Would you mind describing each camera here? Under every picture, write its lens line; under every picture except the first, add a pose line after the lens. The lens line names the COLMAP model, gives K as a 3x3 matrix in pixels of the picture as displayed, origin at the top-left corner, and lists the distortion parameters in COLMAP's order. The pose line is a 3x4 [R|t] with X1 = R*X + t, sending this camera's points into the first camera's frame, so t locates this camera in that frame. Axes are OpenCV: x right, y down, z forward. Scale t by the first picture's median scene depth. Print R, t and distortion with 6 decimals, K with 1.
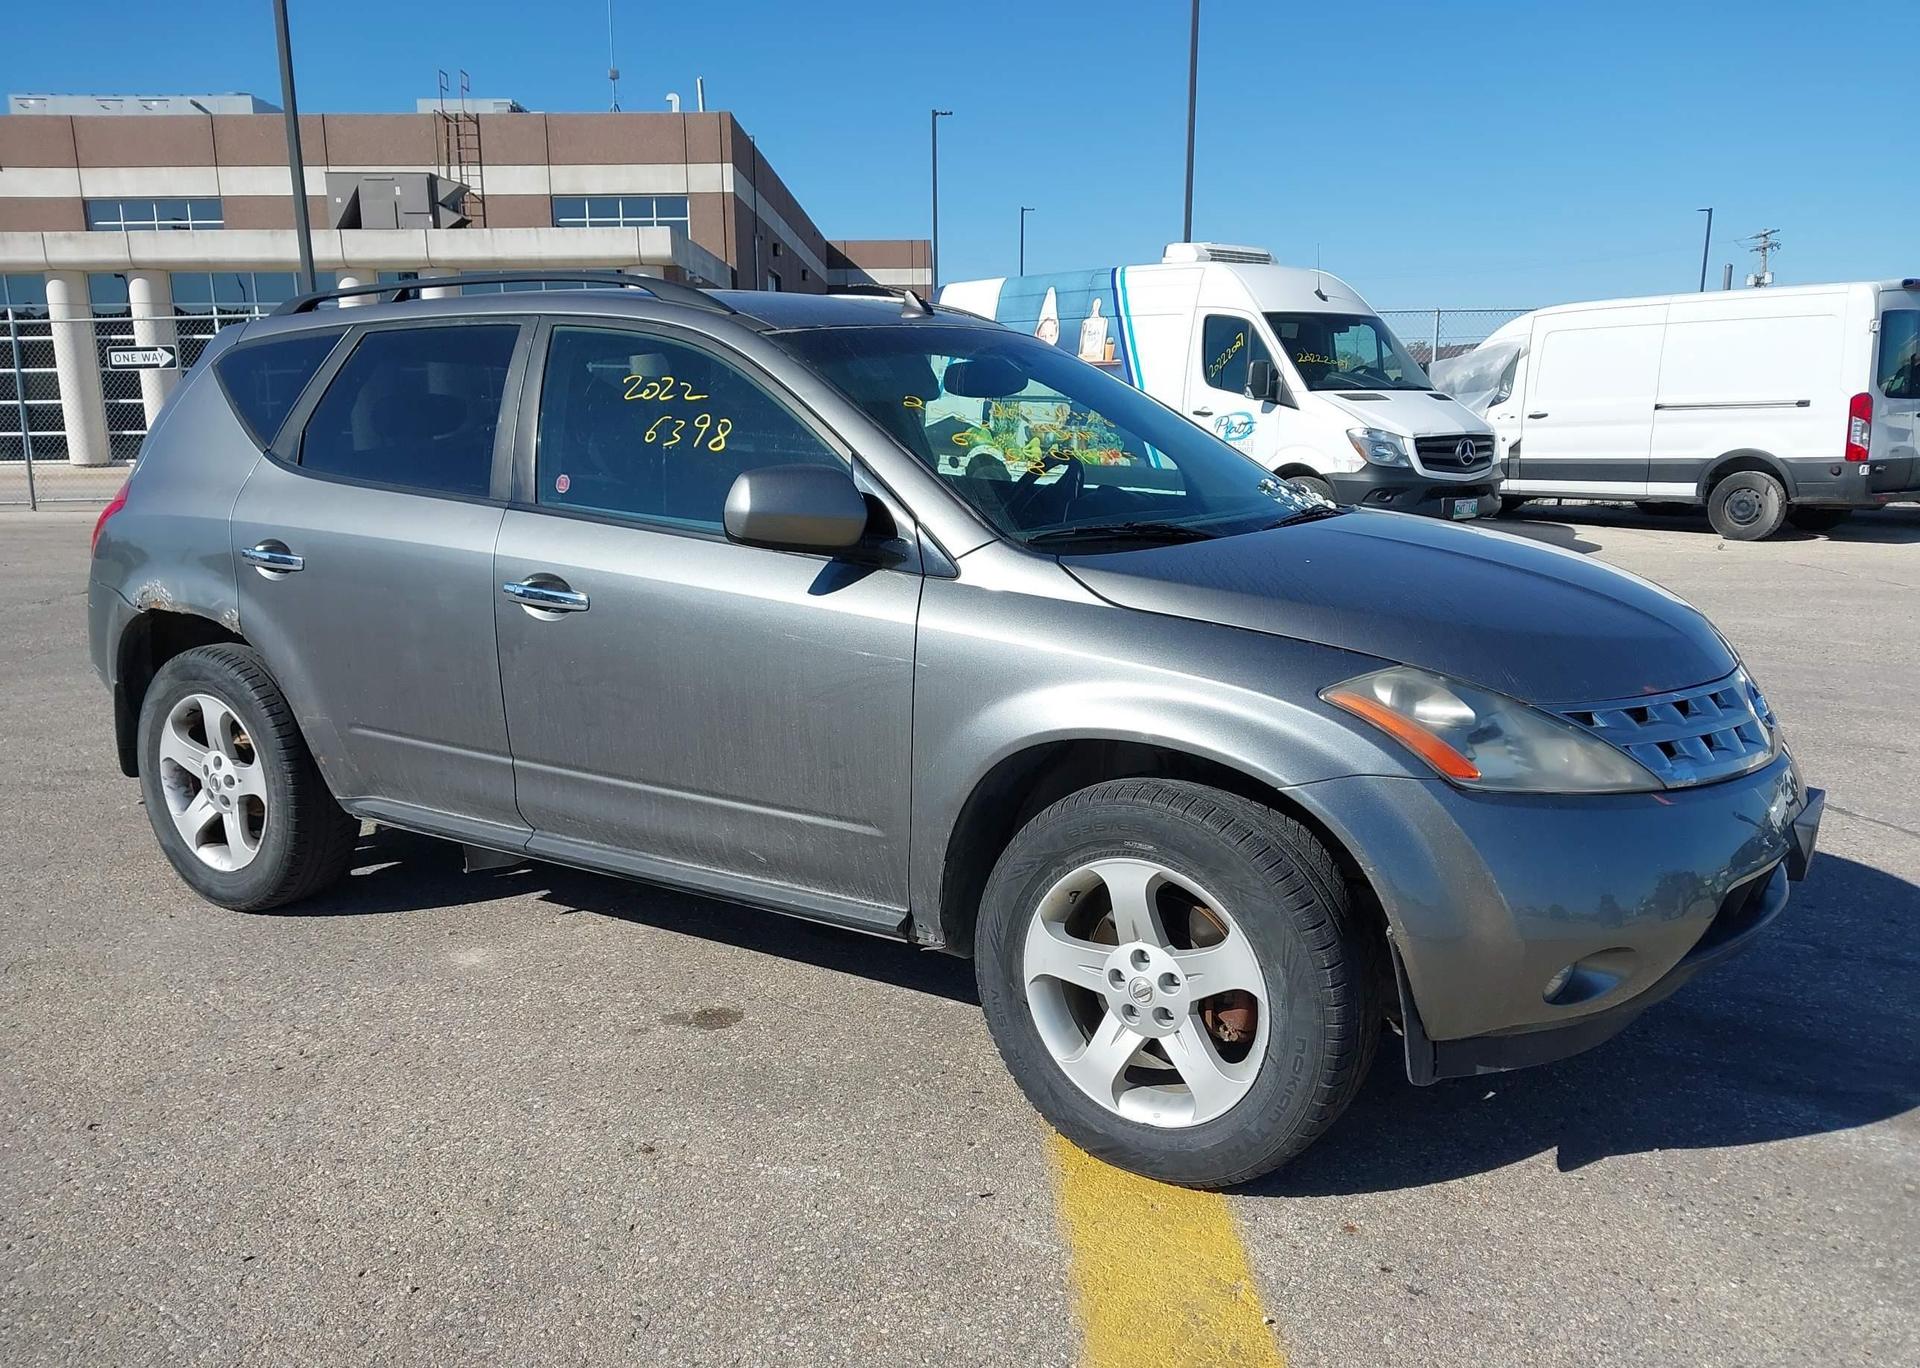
lens RADIAL K [[1561.1, 0, 942.9], [0, 1561.1, 688.1], [0, 0, 1]] dist [0.011159, -0.009144]
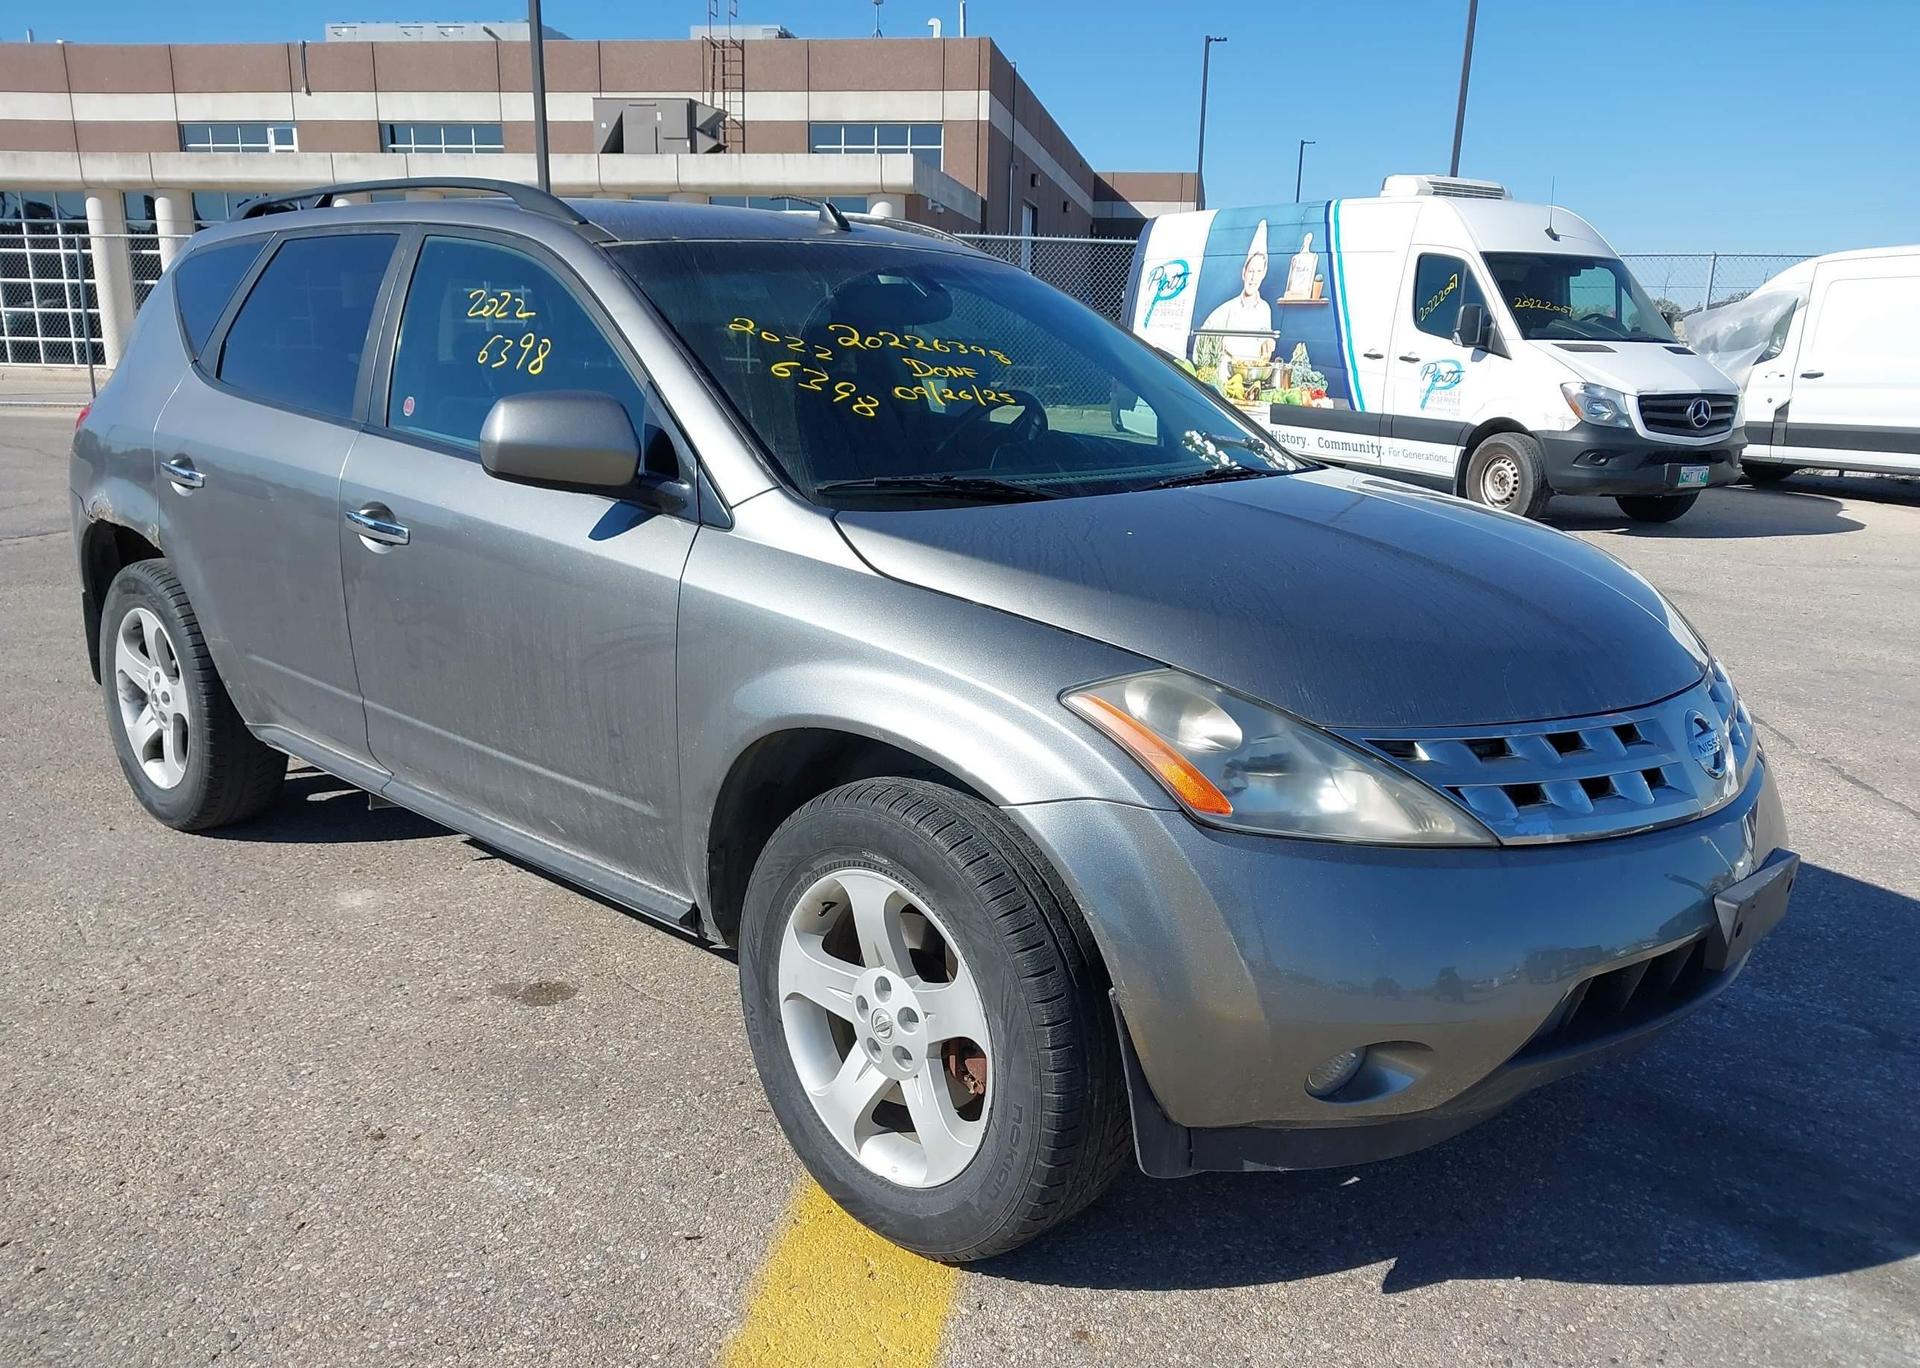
lens RADIAL K [[1561.1, 0, 948.7], [0, 1561.1, 687.8], [0, 0, 1]] dist [0.011159, -0.009144]
pose [[0.984486, 0.066719, -0.162285, 0.224380], [-0.060389, 0.997221, 0.043638, -0.023286], [0.164745, -0.033161, 0.985779, 0.129909]]
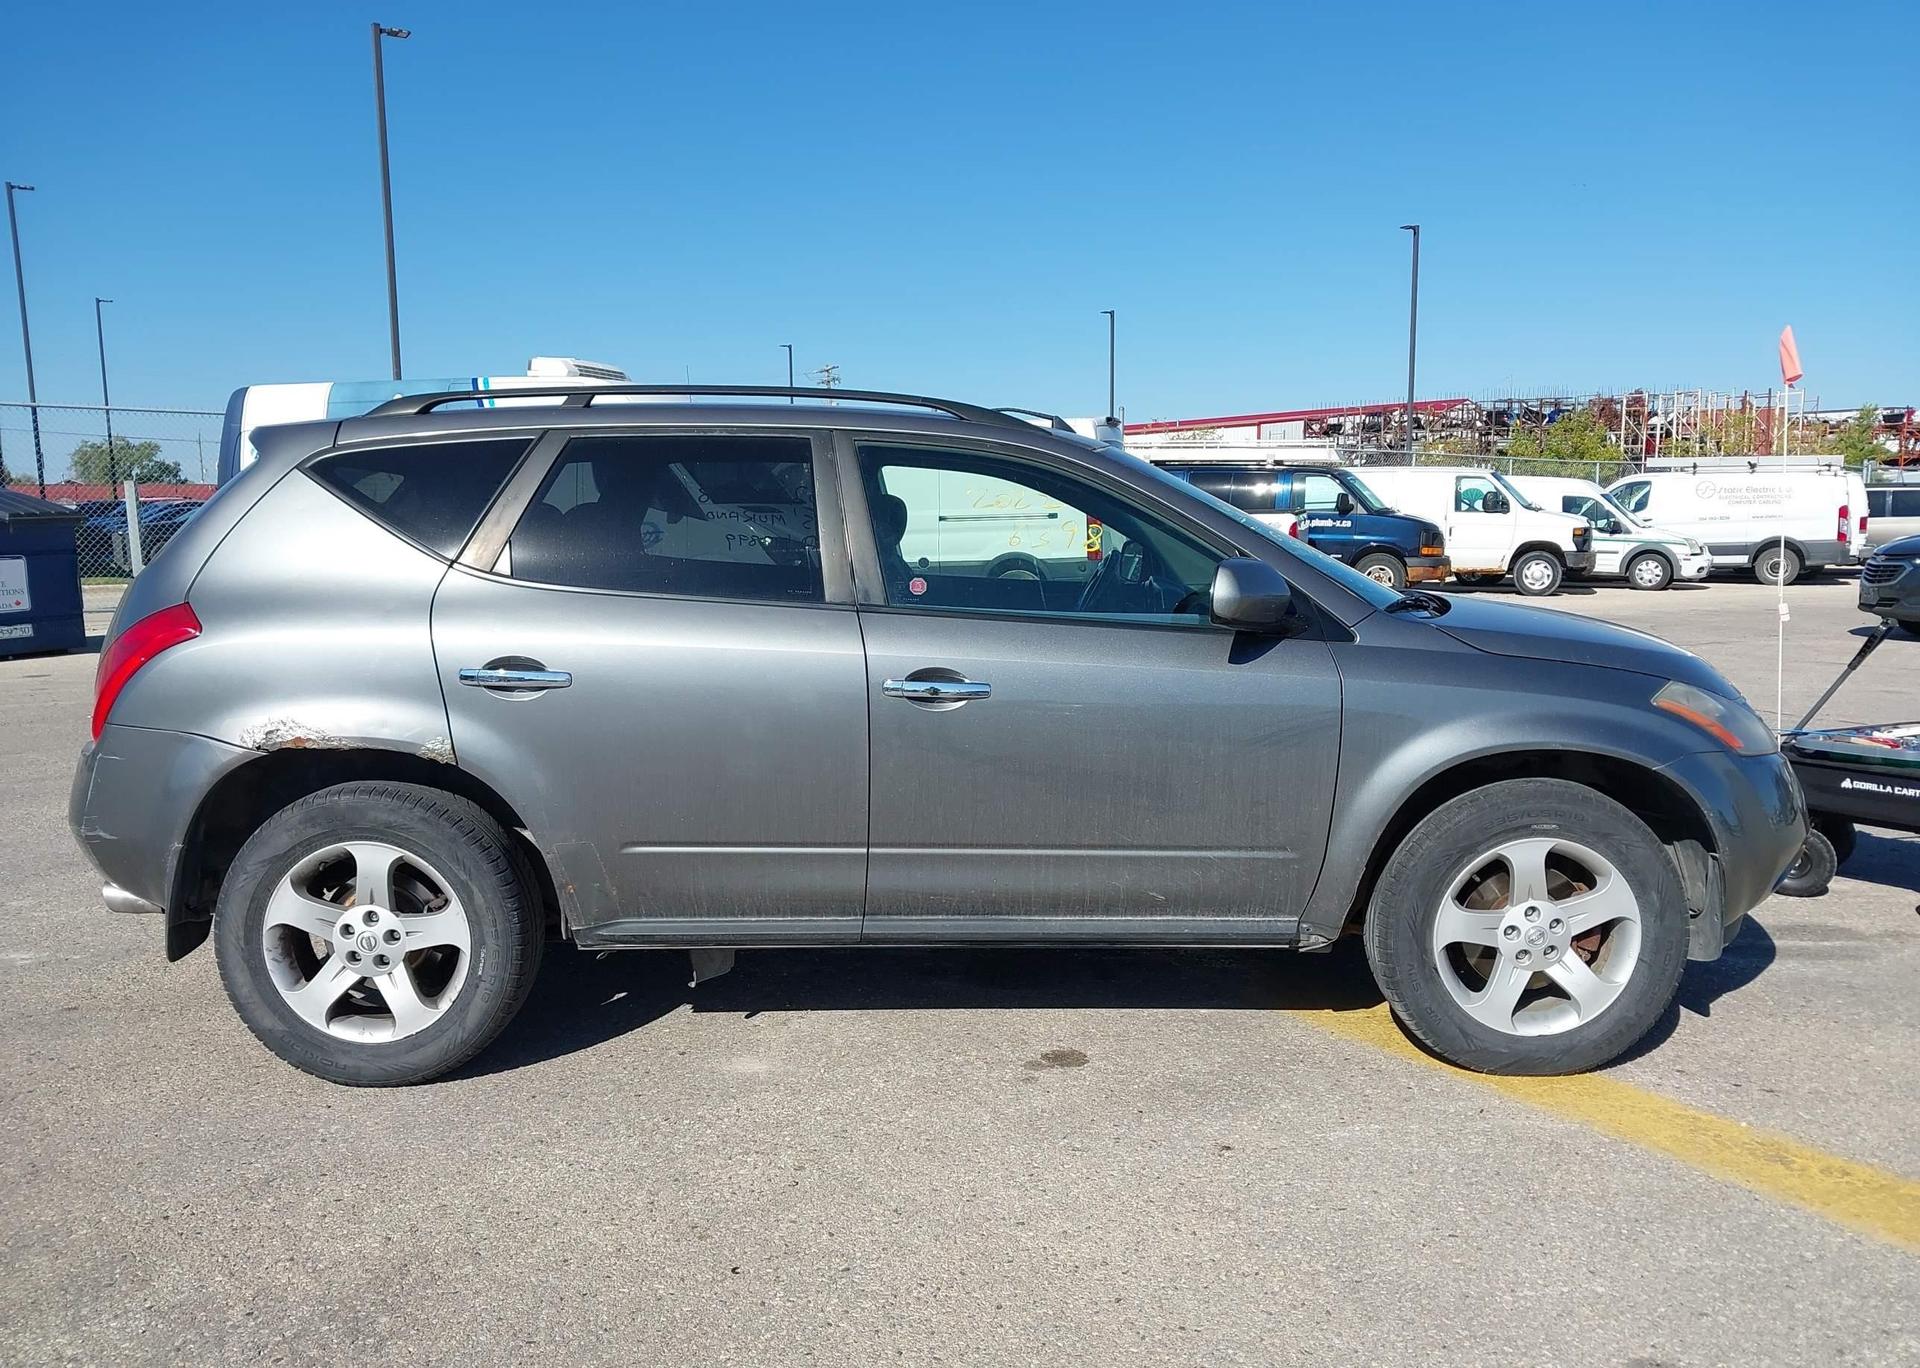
lens RADIAL K [[1559.2, 0, 972.4], [0, 1559.2, 695.4], [0, 0, 1]] dist [0.031696, -0.047947]
pose [[0.832771, -0.068270, 0.549392, -0.782005], [0.104238, 0.993954, -0.034492, -0.012843], [-0.543715, 0.085992, 0.834853, 0.089167]]
